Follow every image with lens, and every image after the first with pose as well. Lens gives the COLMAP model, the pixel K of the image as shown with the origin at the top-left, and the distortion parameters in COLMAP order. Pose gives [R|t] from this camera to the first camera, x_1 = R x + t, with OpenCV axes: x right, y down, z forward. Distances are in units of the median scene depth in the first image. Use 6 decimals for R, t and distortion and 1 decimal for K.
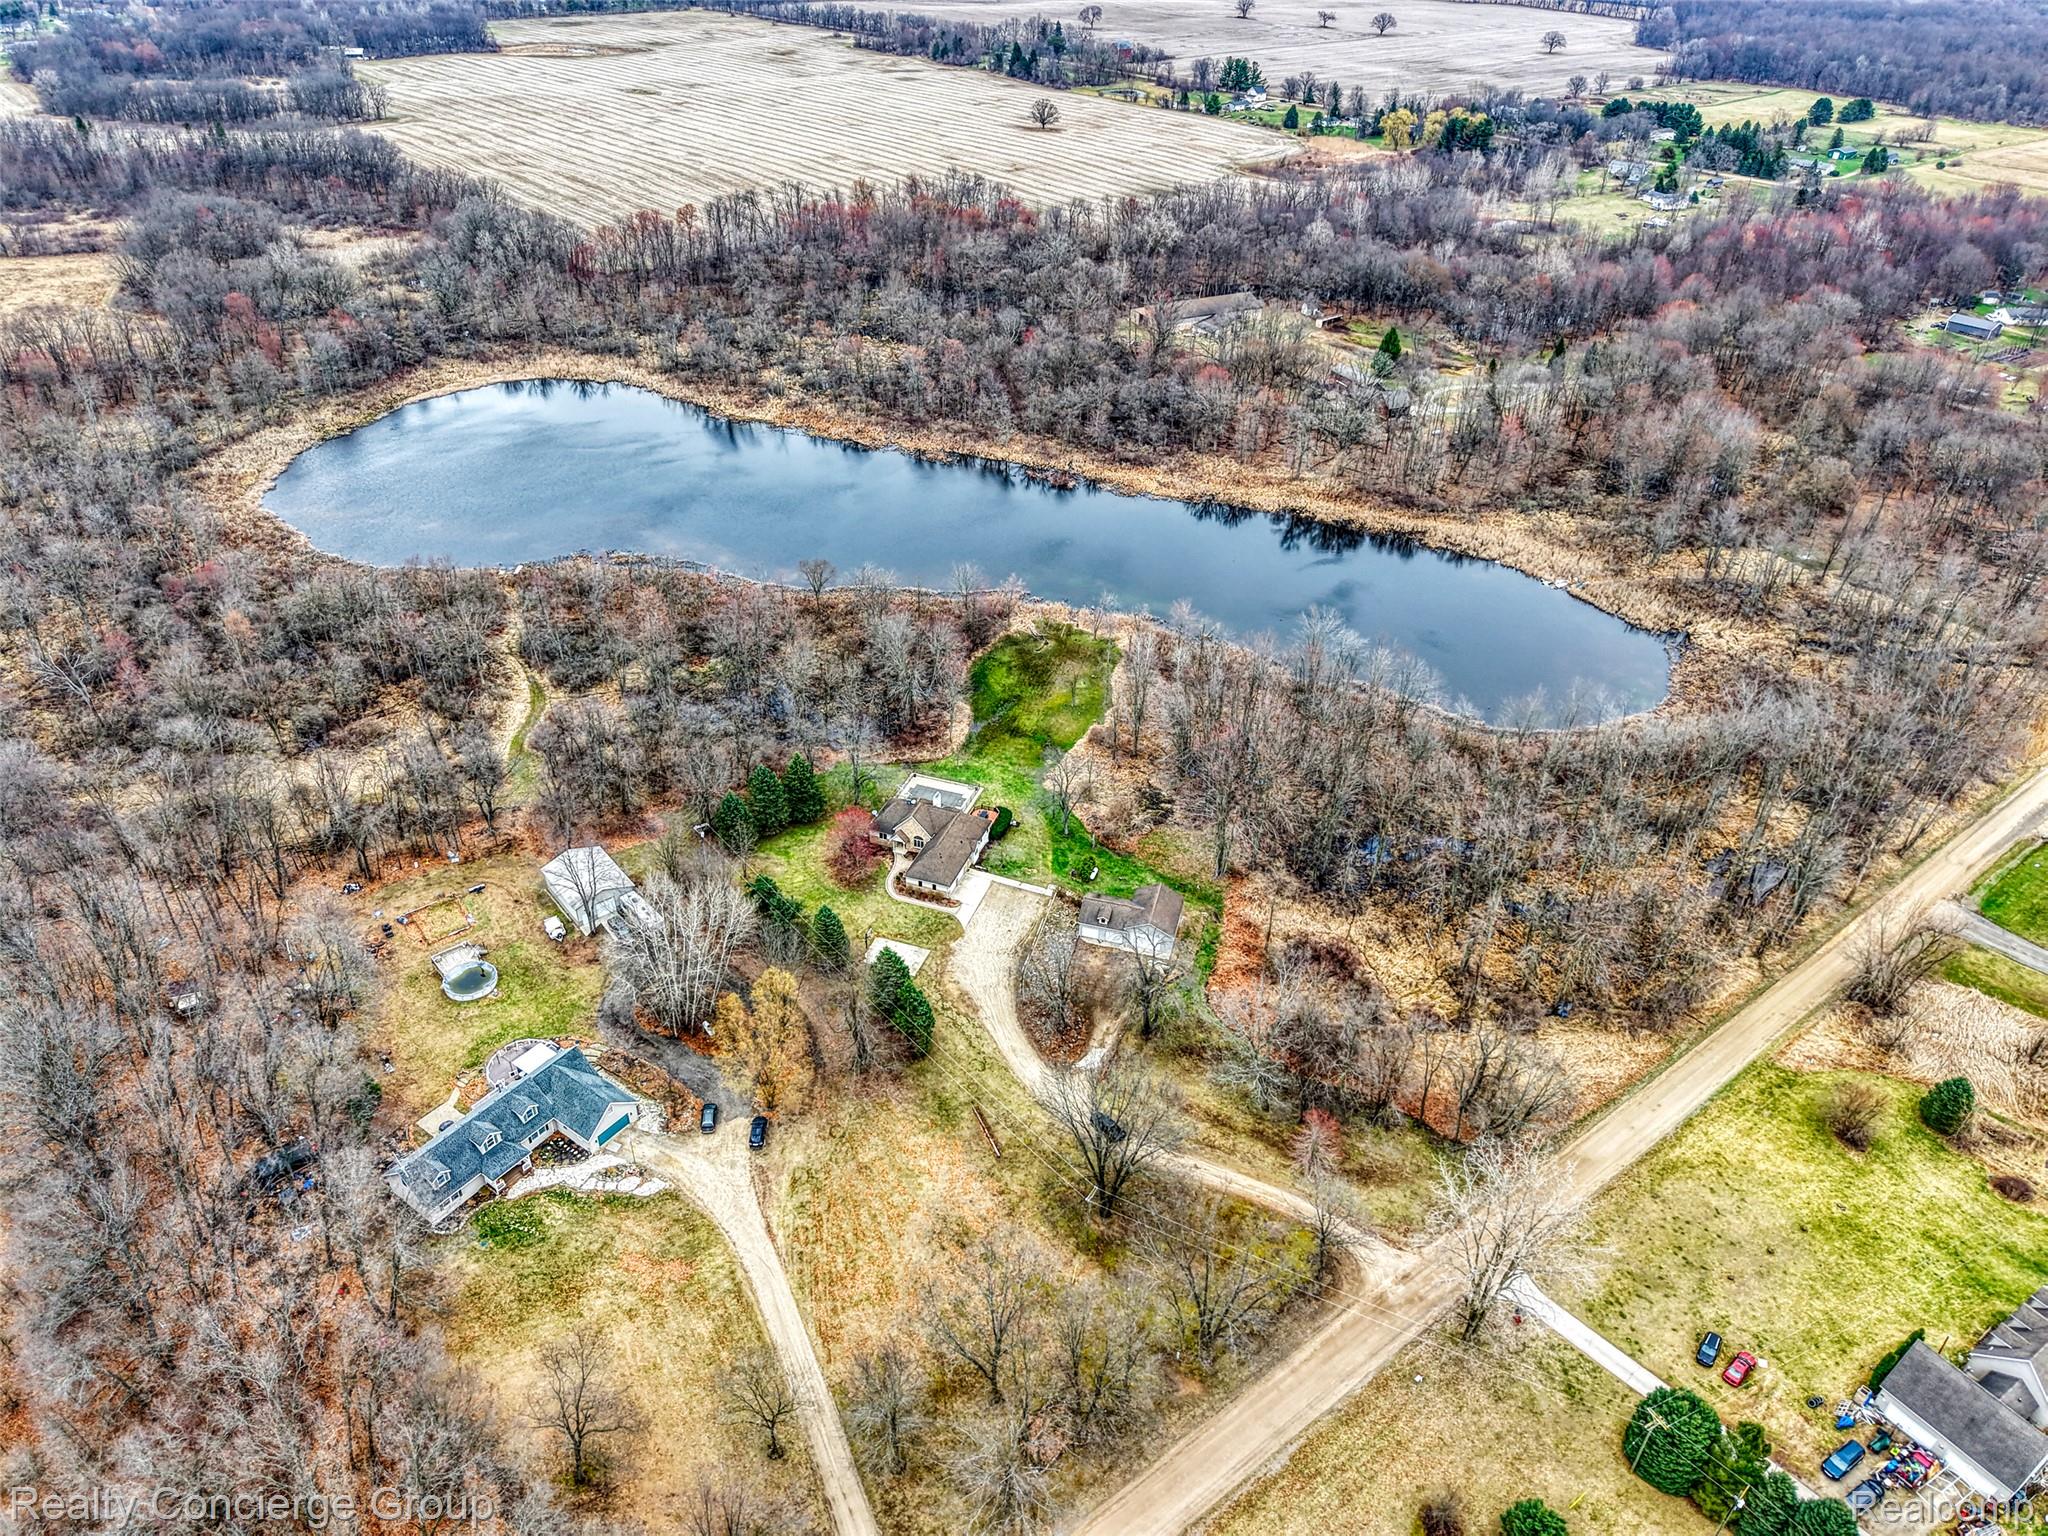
lens RADIAL K [[1369.3, 0, 1027.4], [0, 1369.3, 761.7], [0, 0, 1]] dist [0.030183, -0.023003]
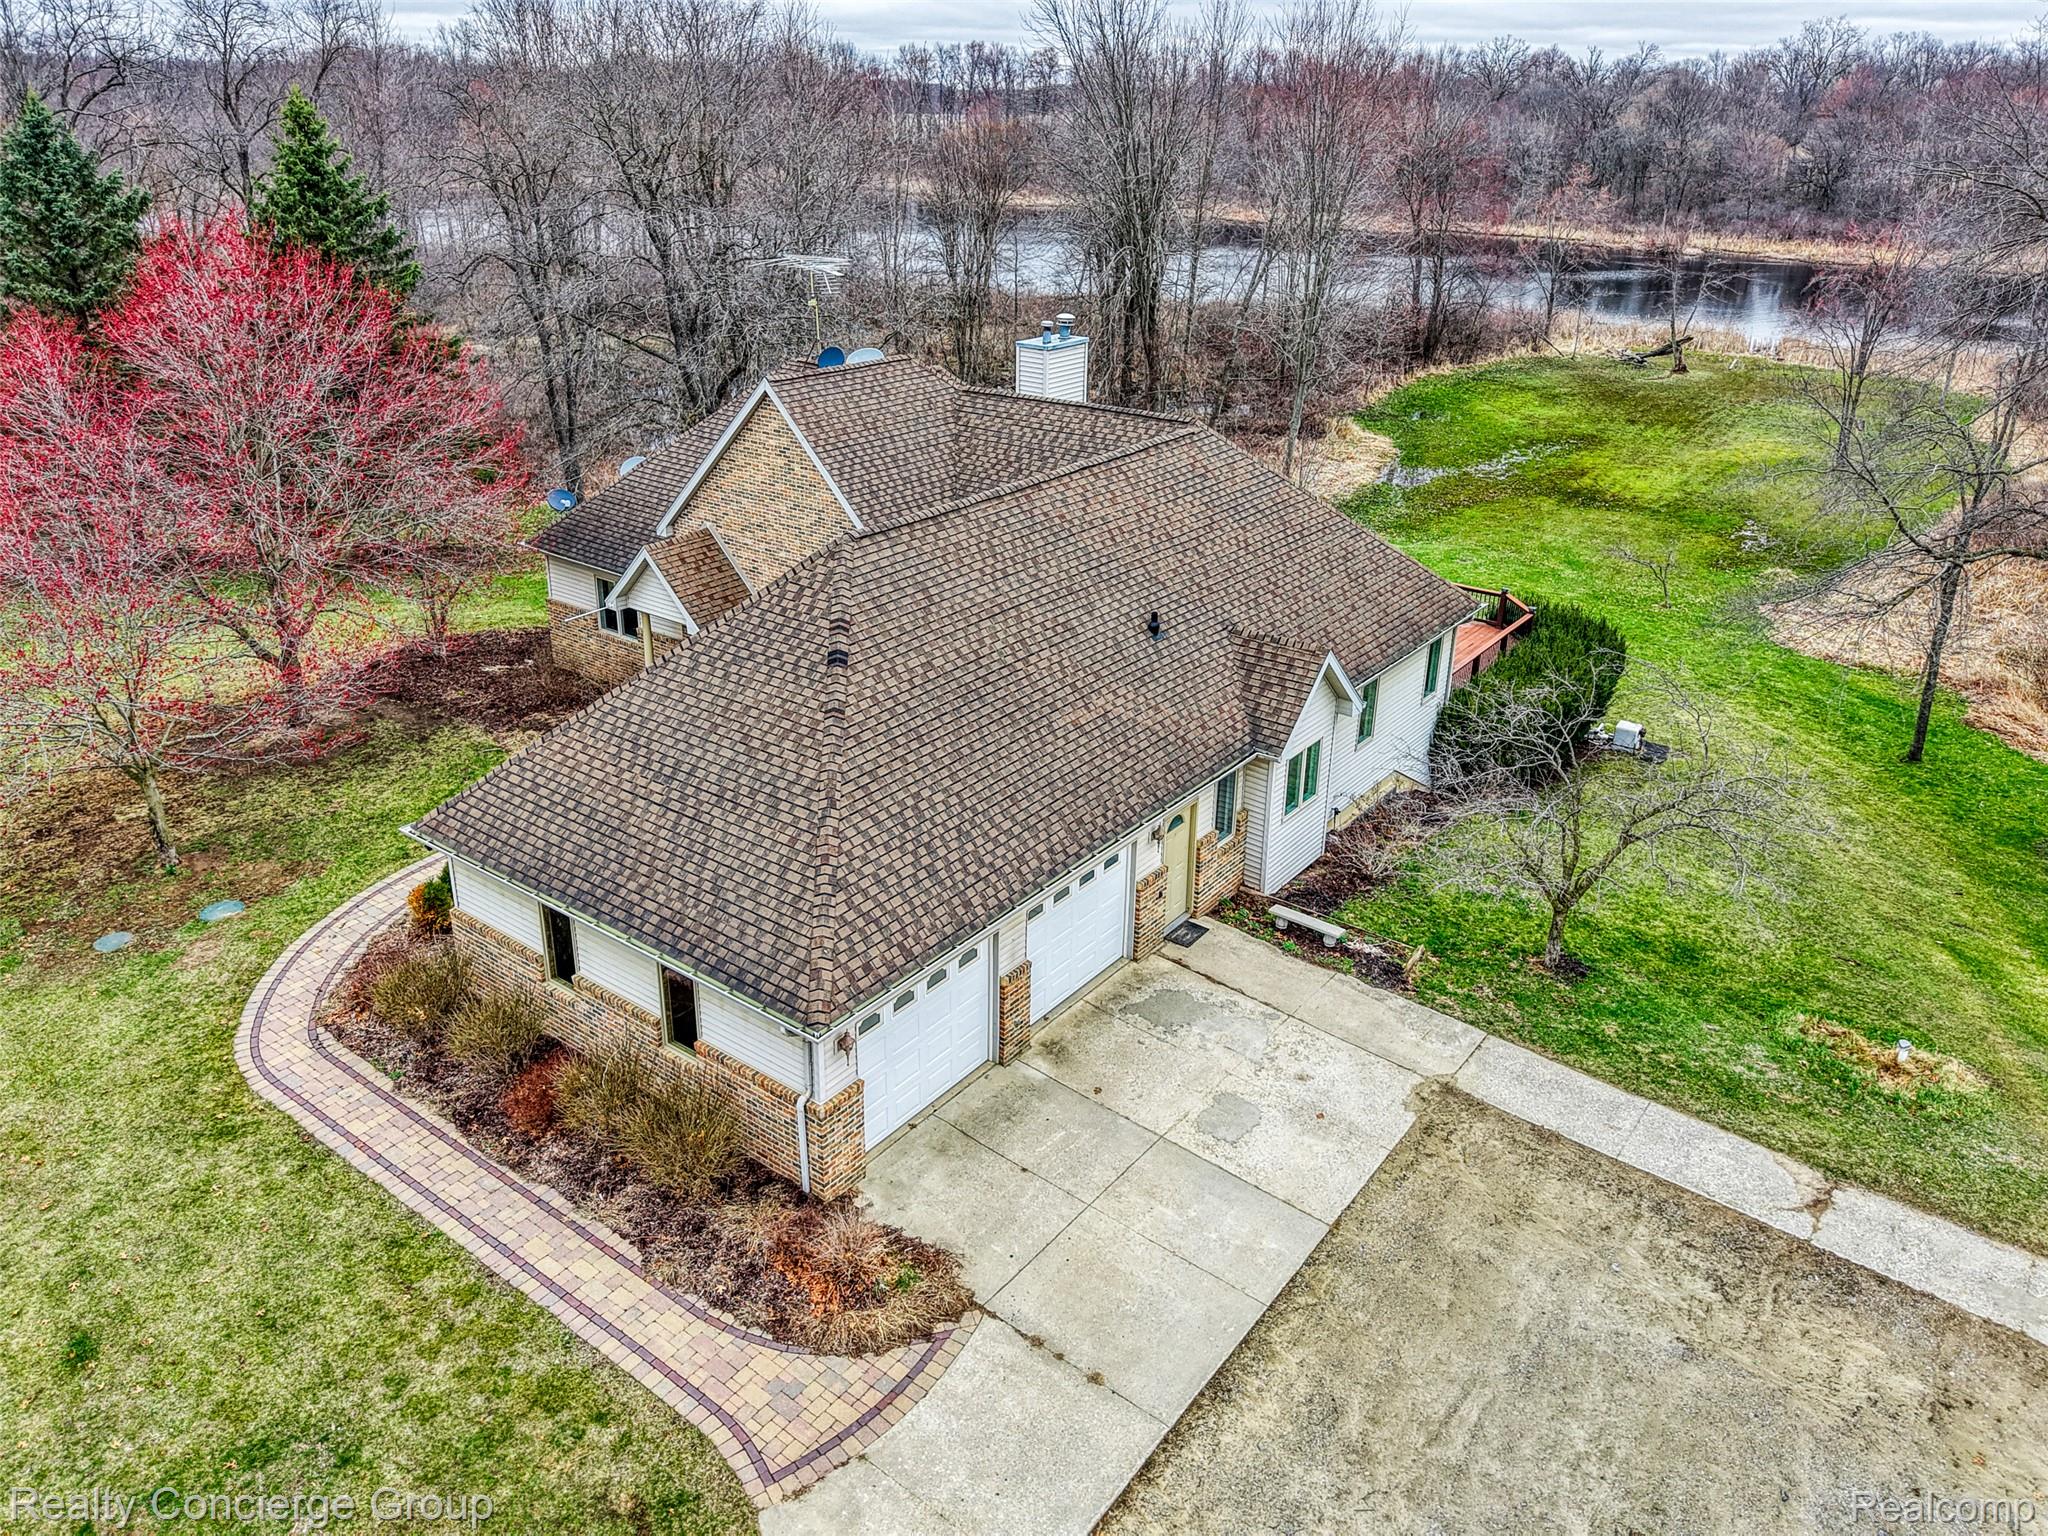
lens RADIAL K [[1486.7, 0, 1013.3], [0, 1486.7, 699.4], [0, 0, 1]] dist [0.023605, -0.016945]
pose [[0.948393, 0.105743, -0.298947, -0.025426], [-0.163653, 0.970725, -0.175816, 0.083884], [0.271604, 0.215667, 0.937933, 0.897283]]
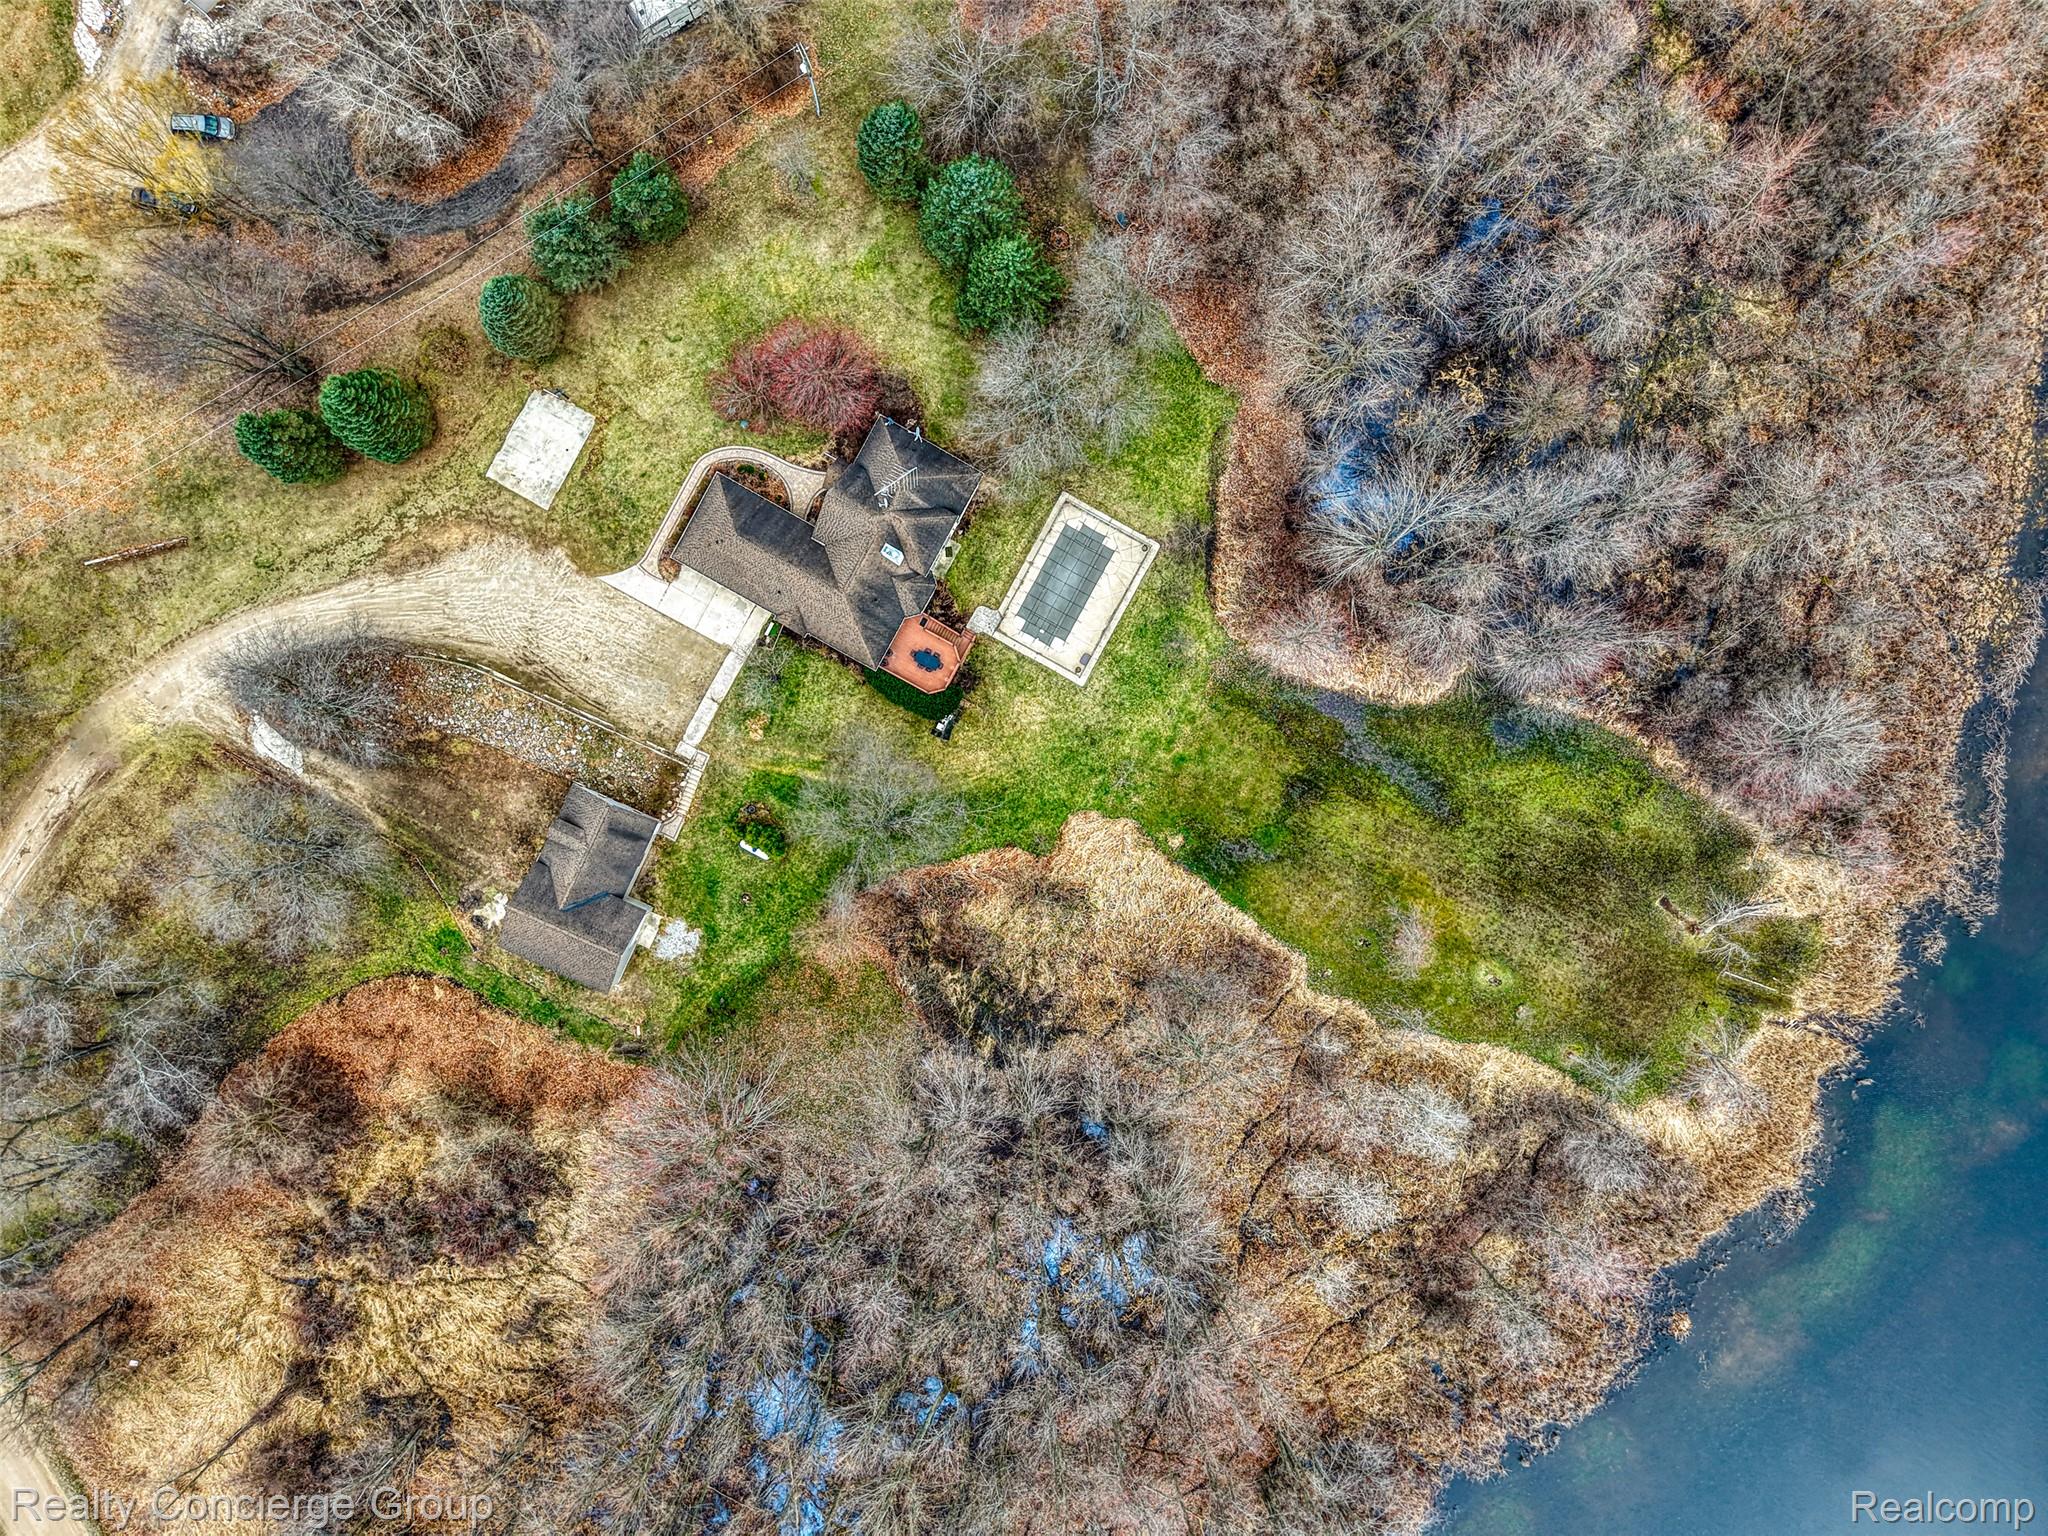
lens RADIAL K [[1369.3, 0, 1035.5], [0, 1369.3, 770.0], [0, 0, 1]] dist [0.030183, -0.023003]
pose [[-0.169103, 0.985591, 0.003761, -0.001579], [-0.538862, -0.095649, 0.836947, -0.421515], [0.825247, 0.139504, 0.547272, 0.810237]]
